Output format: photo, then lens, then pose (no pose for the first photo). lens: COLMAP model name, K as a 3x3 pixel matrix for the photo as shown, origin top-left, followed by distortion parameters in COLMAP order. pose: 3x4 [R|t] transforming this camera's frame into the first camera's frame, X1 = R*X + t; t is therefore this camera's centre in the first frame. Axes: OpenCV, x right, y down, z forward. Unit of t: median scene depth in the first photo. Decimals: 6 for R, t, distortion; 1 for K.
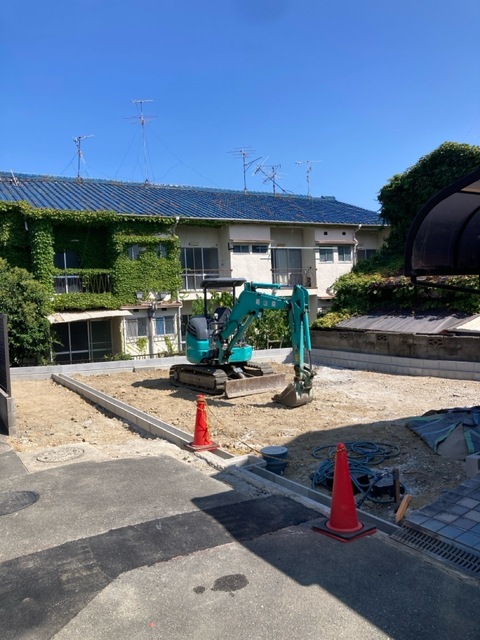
lens RADIAL K [[517.9, 0, 240.0], [0, 517.9, 320.0], [0, 0, 1]] dist [0.079165, -0.141130]
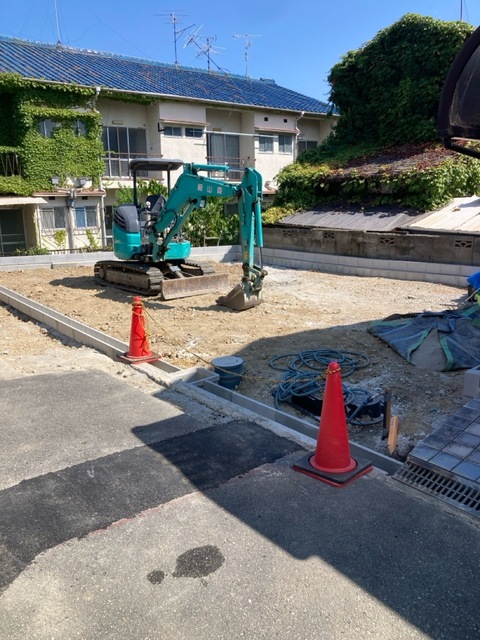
lens RADIAL K [[517.9, 0, 240.0], [0, 517.9, 320.0], [0, 0, 1]] dist [0.079165, -0.141130]
pose [[0.990001, -0.000086, 0.141061, -0.020331], [-0.026831, 0.981629, 0.188906, 0.014339], [-0.138486, -0.190802, 0.971811, 0.117284]]
